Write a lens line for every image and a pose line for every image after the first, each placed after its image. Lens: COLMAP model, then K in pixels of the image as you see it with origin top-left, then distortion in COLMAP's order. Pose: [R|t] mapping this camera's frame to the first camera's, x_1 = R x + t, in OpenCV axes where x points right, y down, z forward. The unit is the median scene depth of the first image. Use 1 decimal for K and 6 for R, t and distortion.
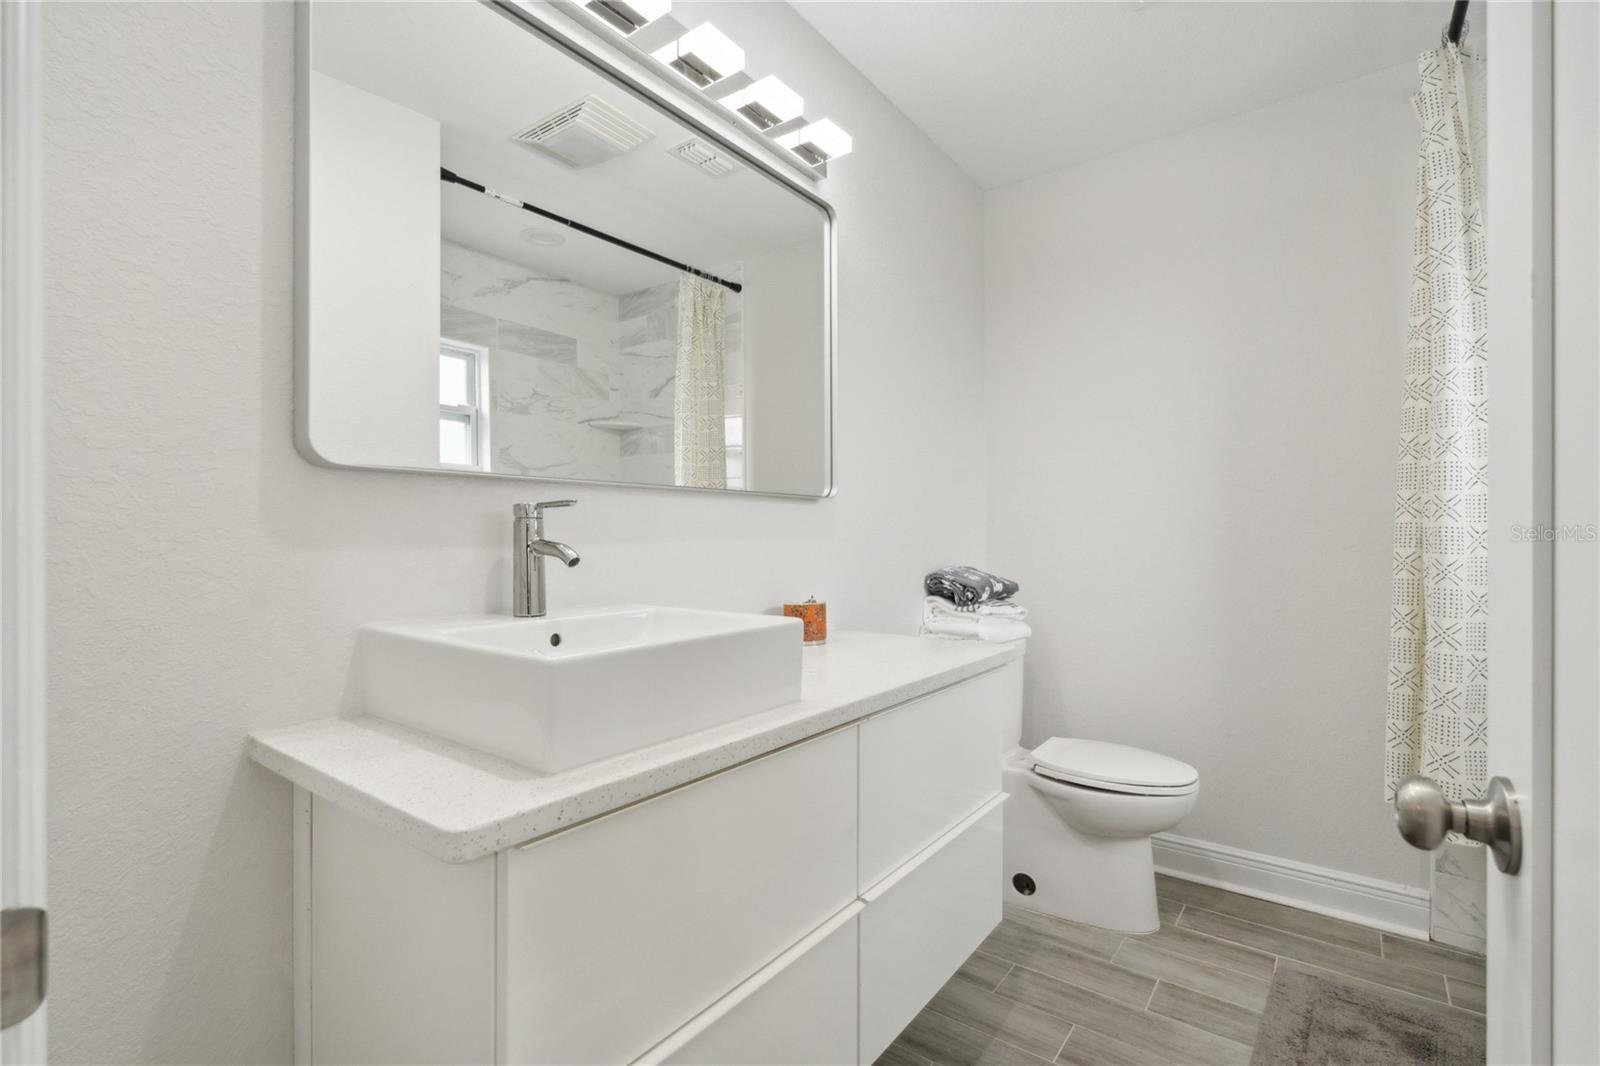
lens RADIAL K [[735.3, 0, 799.7], [0, 735.3, 535.6], [0, 0, 1]] dist [-0.008707, 0.002710]
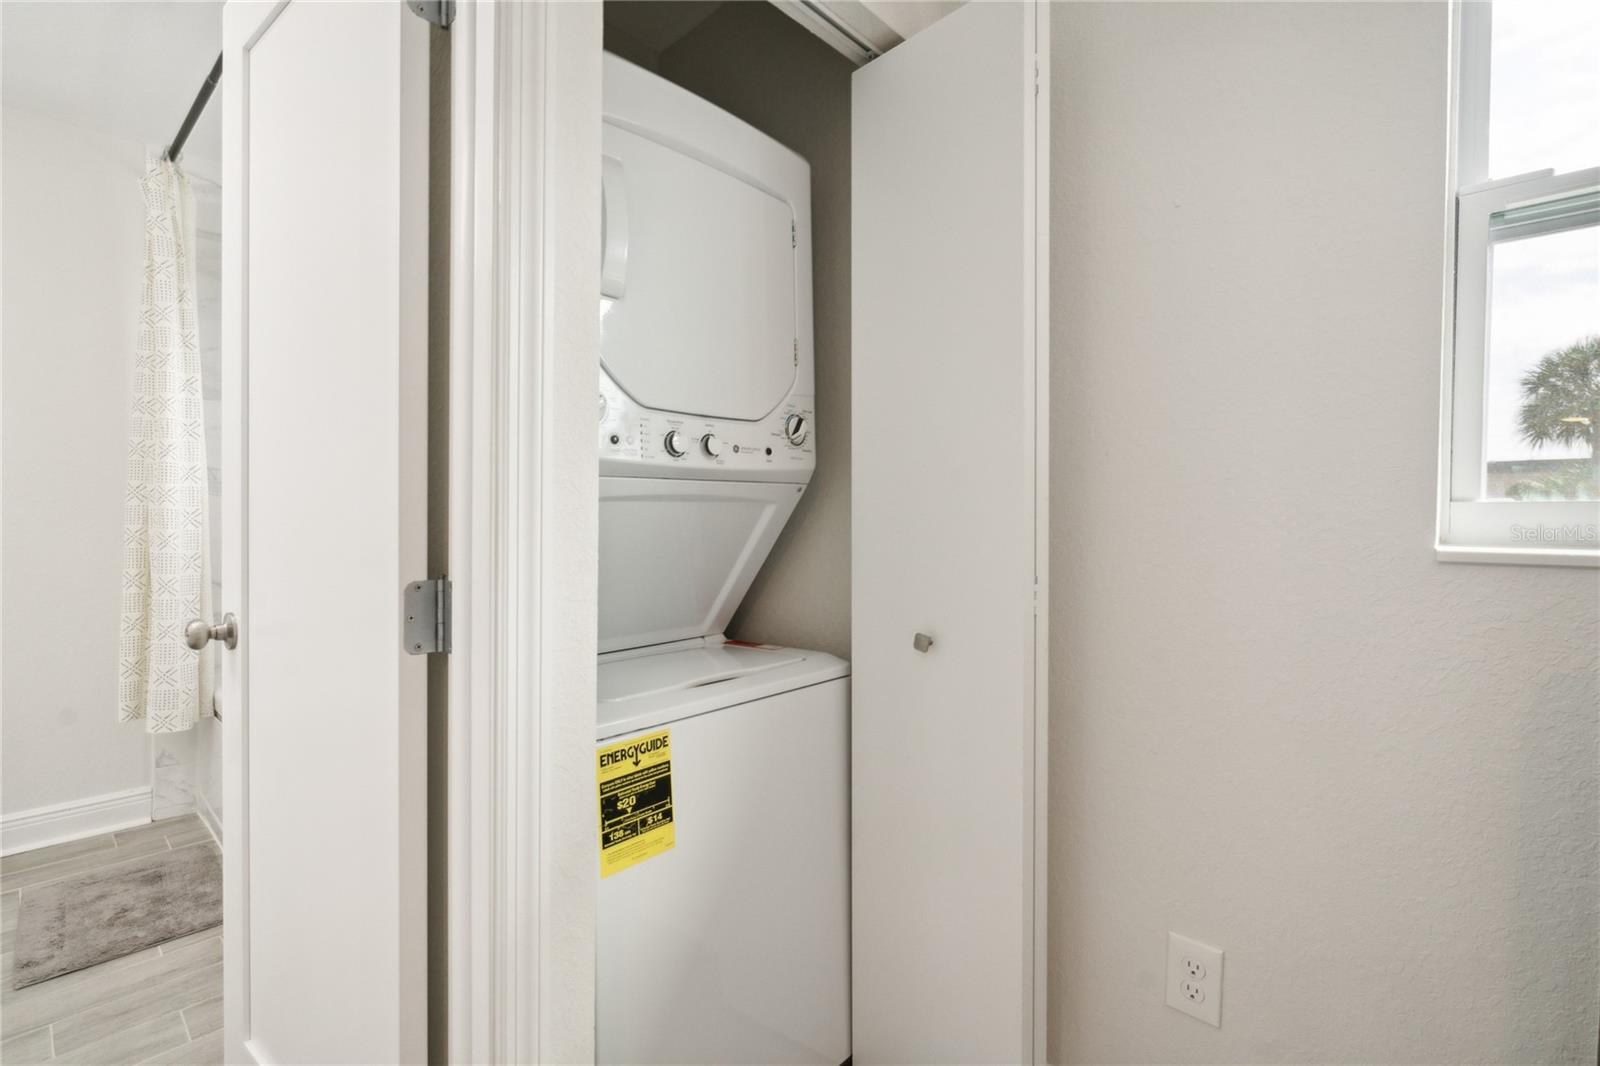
lens RADIAL K [[735.3, 0, 801.2], [0, 735.3, 530.5], [0, 0, 1]] dist [-0.008707, 0.002710]
pose [[0.099355, -0.009906, 0.995003, -0.378669], [-0.007580, 0.999914, 0.010712, 0.004538], [-0.995023, -0.008607, 0.099271, -0.337991]]
